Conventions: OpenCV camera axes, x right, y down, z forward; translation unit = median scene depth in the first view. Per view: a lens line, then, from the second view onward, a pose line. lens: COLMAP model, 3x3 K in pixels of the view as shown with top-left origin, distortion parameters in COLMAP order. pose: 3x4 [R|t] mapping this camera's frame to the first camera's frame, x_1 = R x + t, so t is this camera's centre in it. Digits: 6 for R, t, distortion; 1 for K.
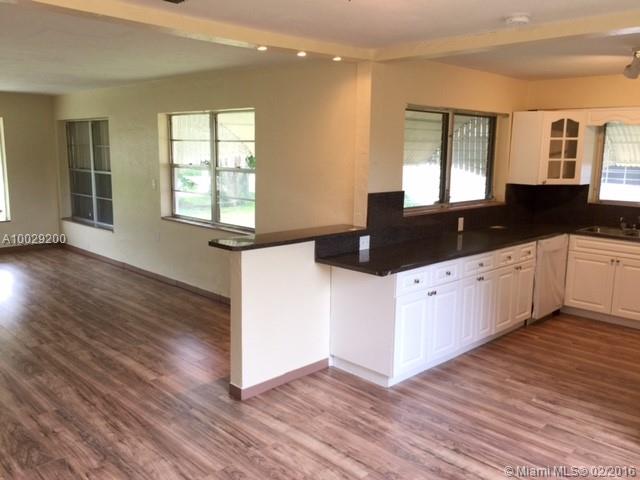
lens RADIAL K [[549.6, 0, 321.5], [0, 549.6, 235.7], [0, 0, 1]] dist [0.077187, -0.103074]
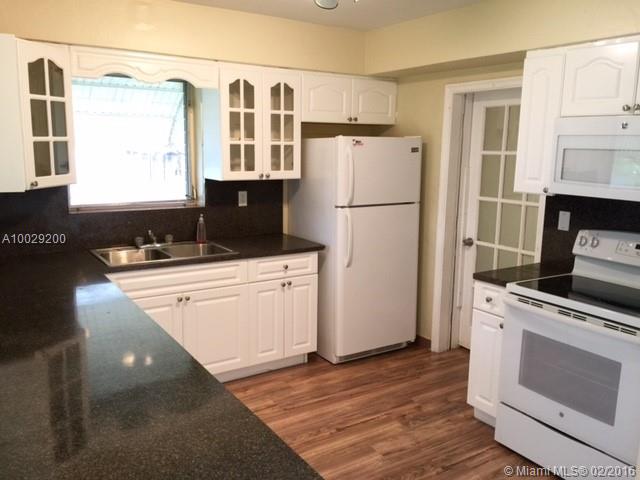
lens RADIAL K [[549.6, 0, 321.5], [0, 549.6, 235.7], [0, 0, 1]] dist [0.077187, -0.103074]
pose [[0.212736, -0.174125, 0.961470, -0.032918], [0.139193, 0.979359, 0.146567, -0.098581], [-0.967145, 0.102650, 0.232582, 0.713773]]
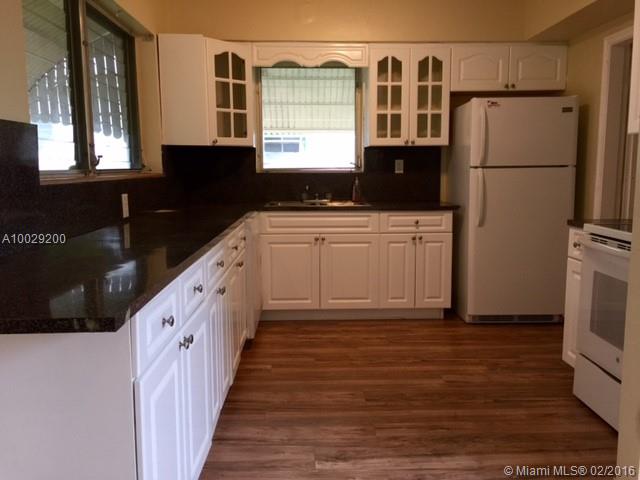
lens RADIAL K [[549.6, 0, 321.5], [0, 549.6, 235.7], [0, 0, 1]] dist [0.077187, -0.103074]
pose [[0.688479, -0.110662, 0.716764, -0.017112], [0.128956, 0.991221, 0.029169, 0.019257], [-0.713700, 0.072349, 0.696705, 0.480615]]
